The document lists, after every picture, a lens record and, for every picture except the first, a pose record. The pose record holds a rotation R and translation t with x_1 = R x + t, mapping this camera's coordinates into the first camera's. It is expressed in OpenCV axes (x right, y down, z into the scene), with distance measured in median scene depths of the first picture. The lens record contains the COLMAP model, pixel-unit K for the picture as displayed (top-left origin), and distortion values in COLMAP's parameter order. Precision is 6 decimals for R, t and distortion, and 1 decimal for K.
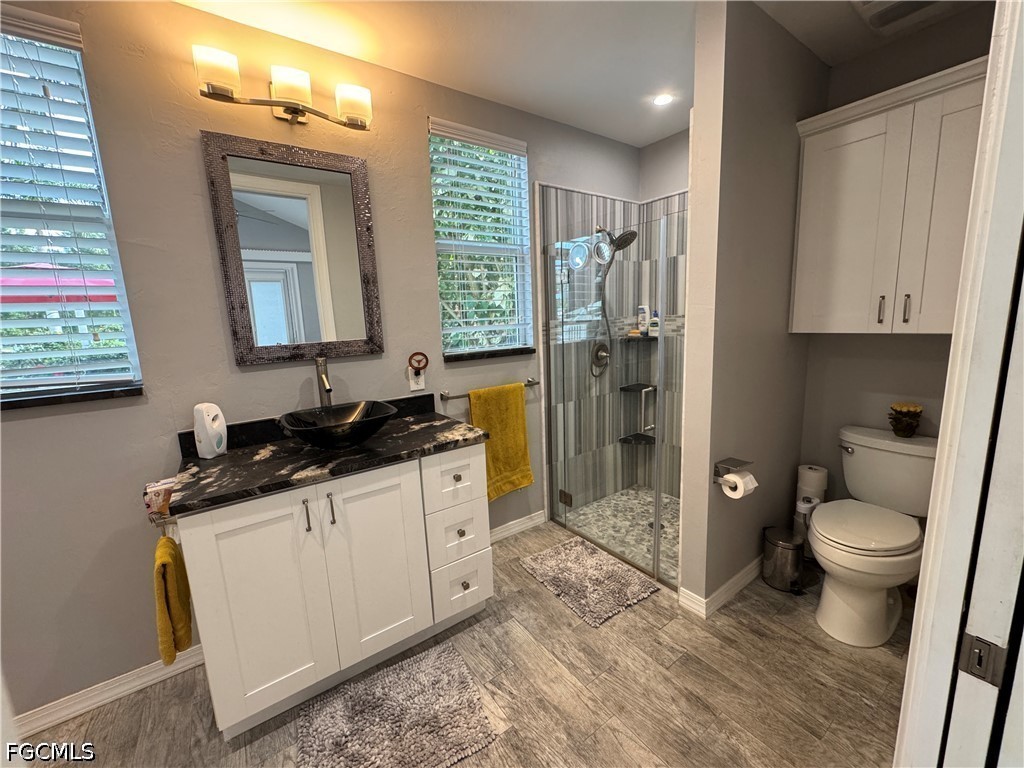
lens RADIAL K [[407.4, 0, 509.6], [0, 407.4, 383.9], [0, 0, 1]] dist [-0.004261, 0.000342]
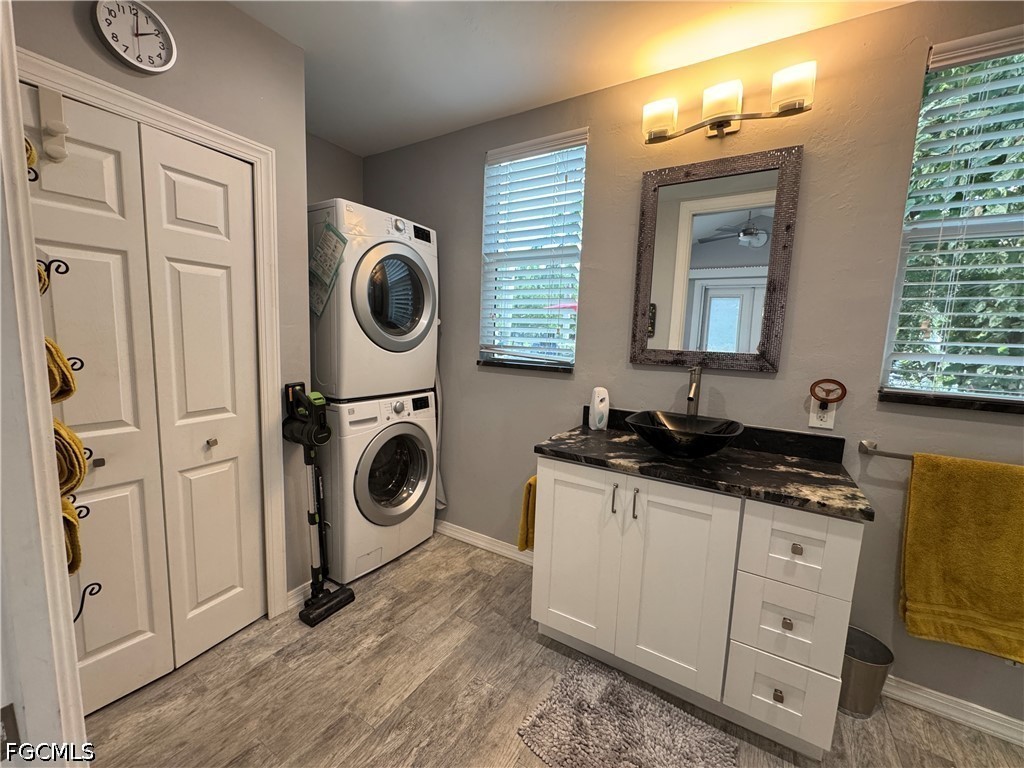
lens RADIAL K [[407.4, 0, 509.6], [0, 407.4, 383.9], [0, 0, 1]] dist [-0.004261, 0.000342]
pose [[0.391946, 0.167031, -0.904698, 0.296022], [-0.203125, 0.974823, 0.091977, -0.022880], [0.897284, 0.147717, 0.416007, 0.196815]]
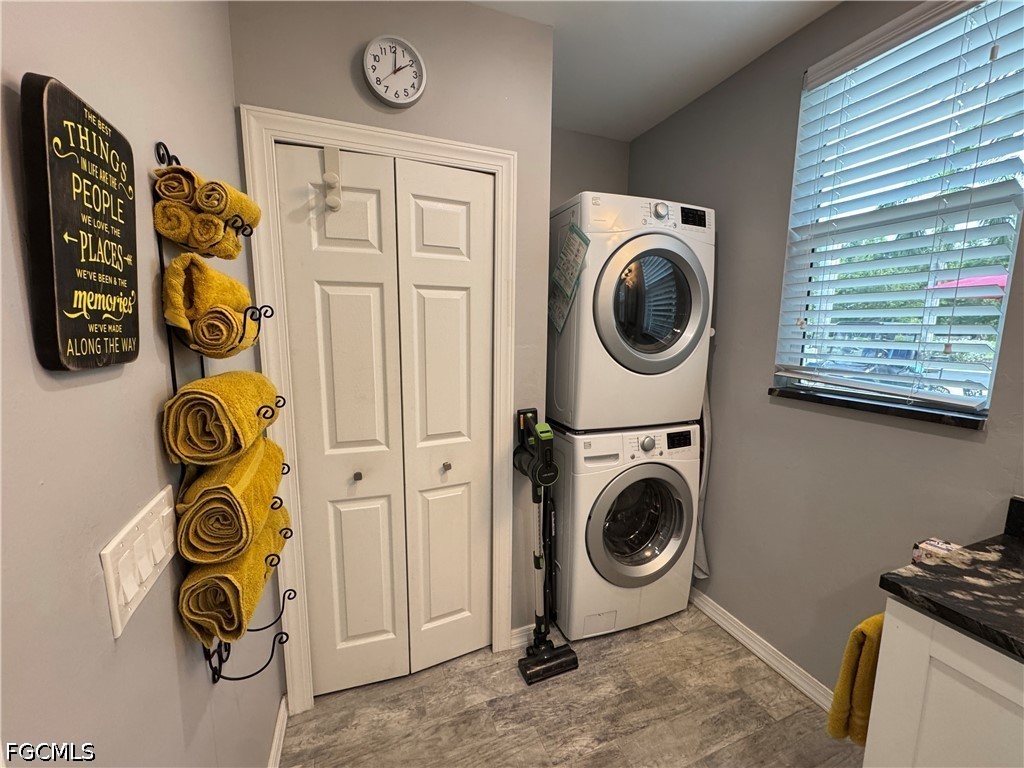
lens RADIAL K [[407.4, 0, 509.6], [0, 407.4, 383.9], [0, 0, 1]] dist [-0.004261, 0.000342]
pose [[-0.249567, 0.173478, -0.952692, 0.008347], [-0.156554, 0.963652, 0.216484, -0.075410], [0.955619, 0.203175, -0.213337, 0.294455]]
